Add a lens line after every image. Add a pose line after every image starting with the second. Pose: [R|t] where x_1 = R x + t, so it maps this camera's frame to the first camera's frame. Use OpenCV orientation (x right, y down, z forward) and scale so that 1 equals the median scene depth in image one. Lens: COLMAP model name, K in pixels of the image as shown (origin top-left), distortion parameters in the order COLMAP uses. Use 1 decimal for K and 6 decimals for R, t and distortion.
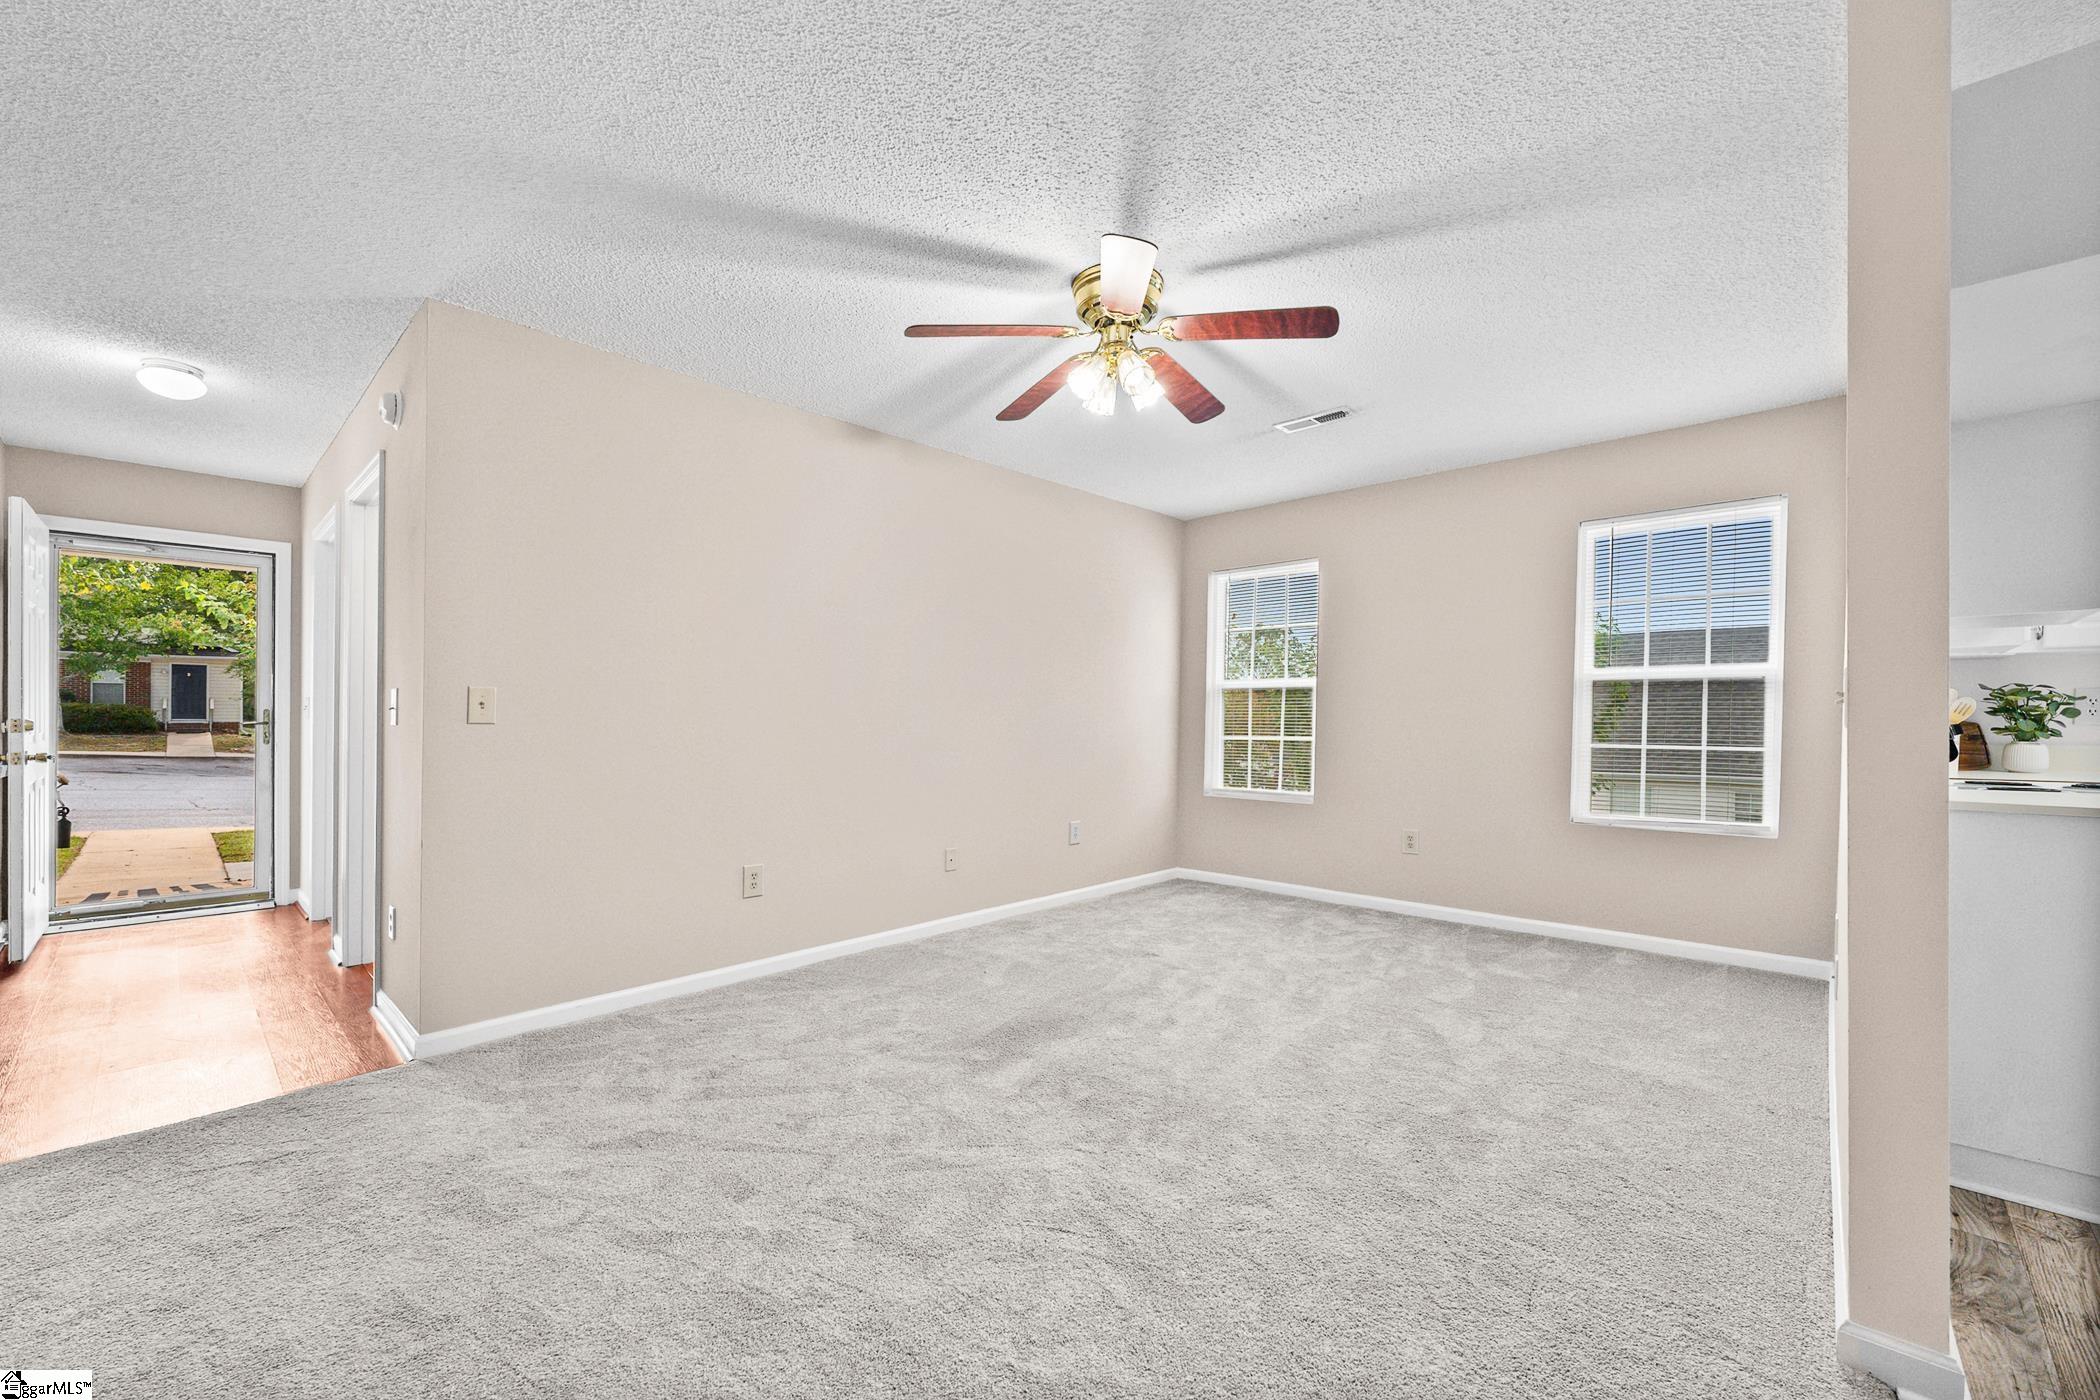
lens RADIAL K [[845.2, 0, 1052.8], [0, 845.2, 724.8], [0, 0, 1]] dist [0.000217, -0.000046]
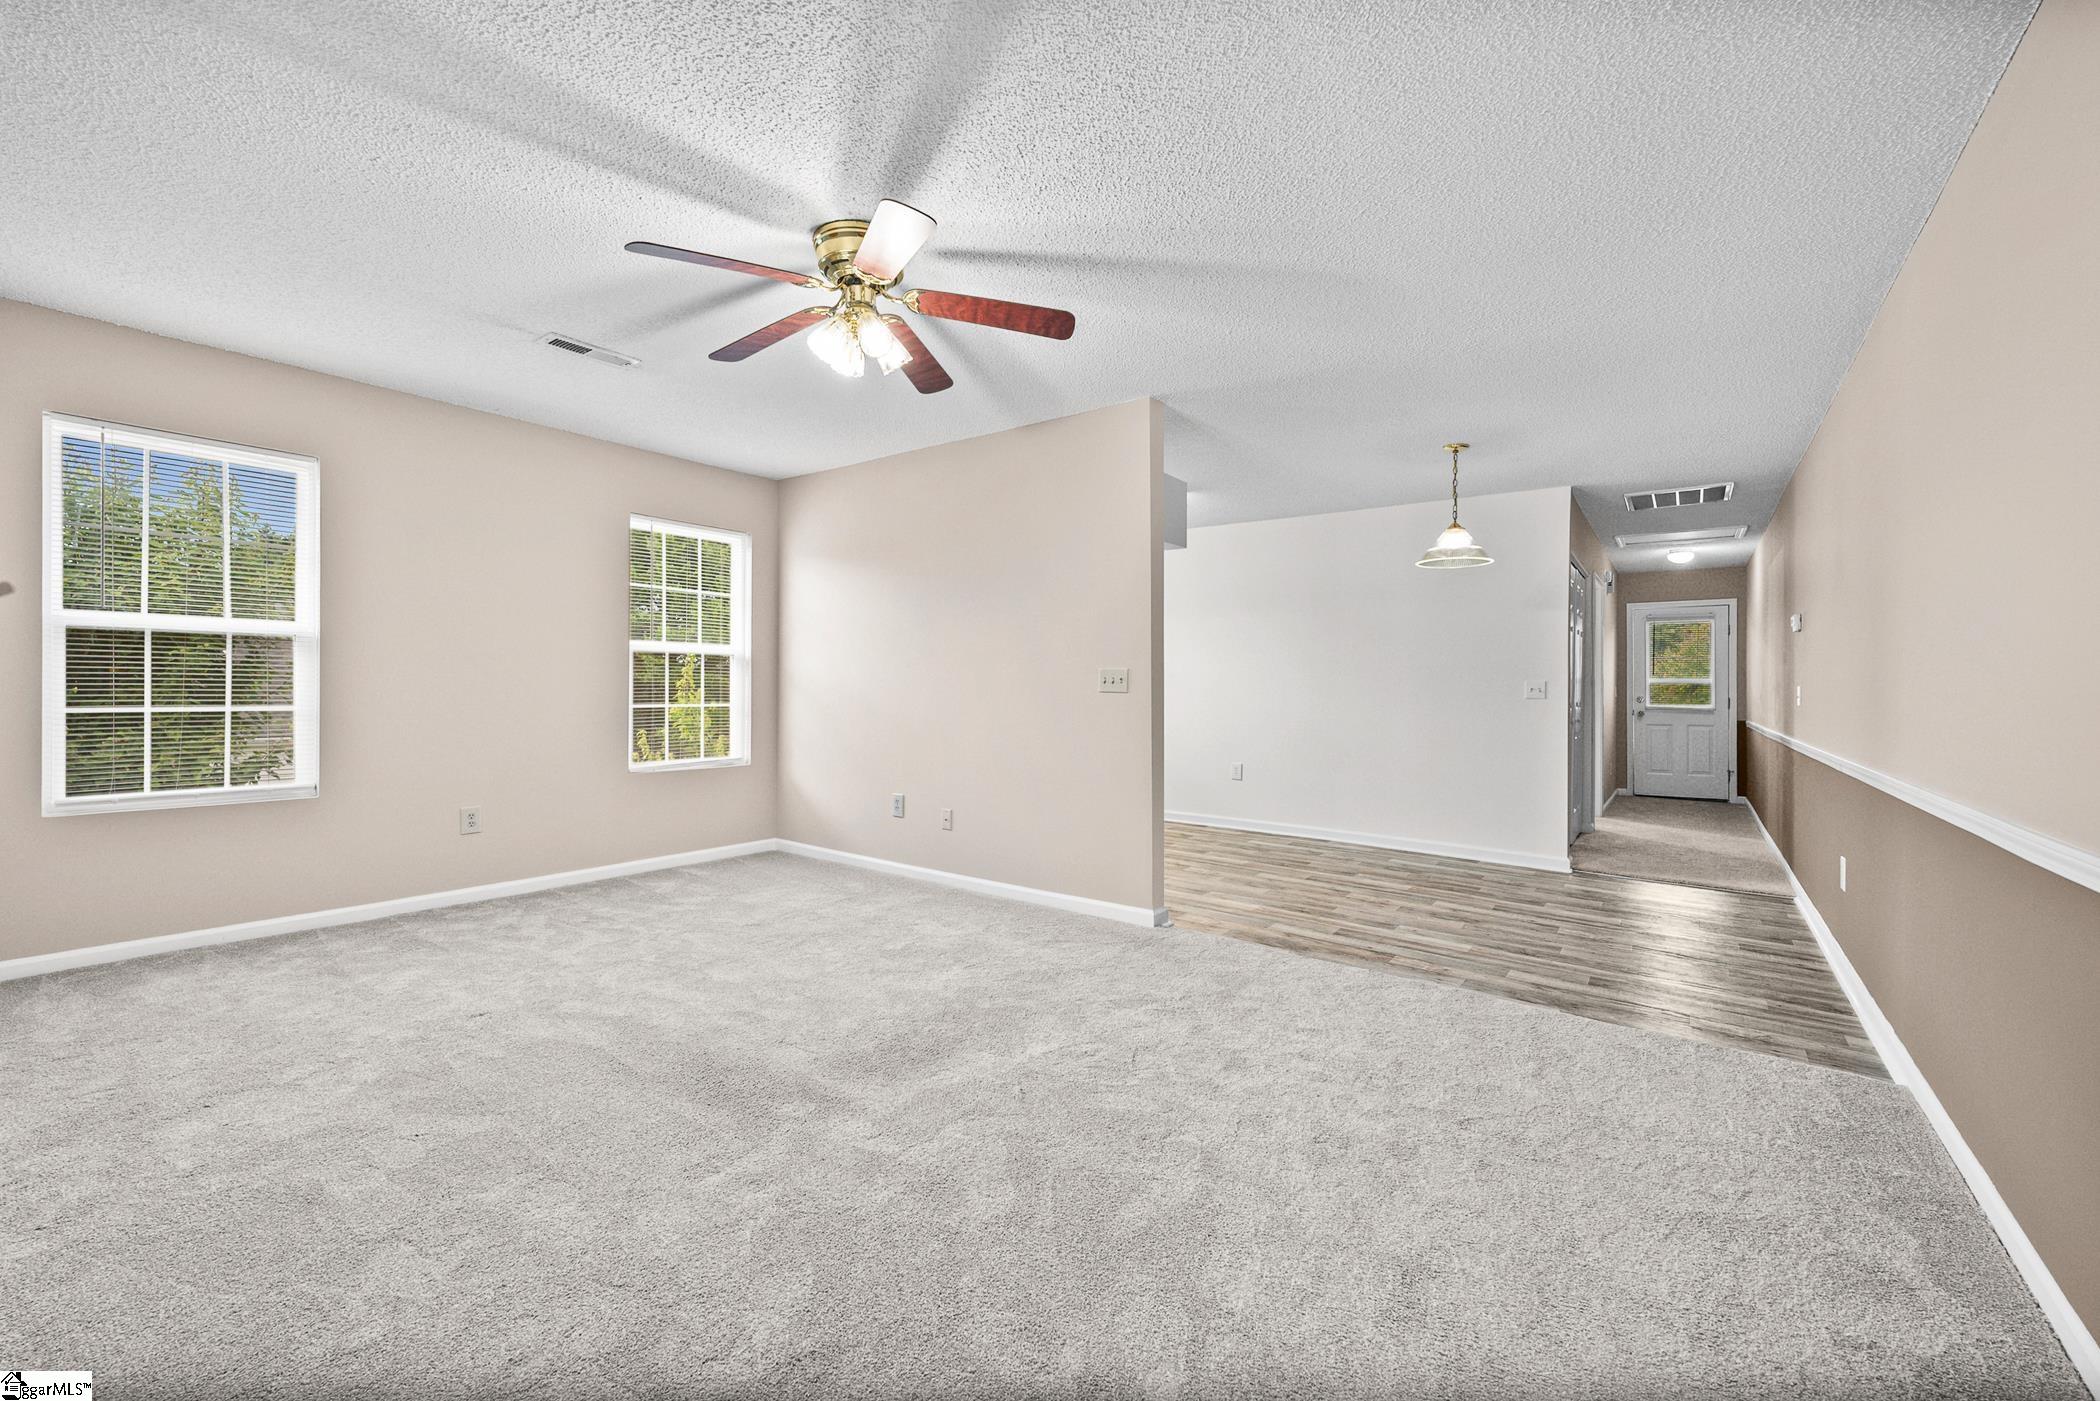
lens RADIAL K [[845.7, 0, 1051.8], [0, 845.7, 698.1], [0, 0, 1]] dist [0.000788, -0.000209]
pose [[-0.112831, -0.015518, 0.993493, -0.631307], [-0.005671, 0.999872, 0.014973, -0.007762], [-0.993598, -0.003945, -0.112905, 0.597026]]
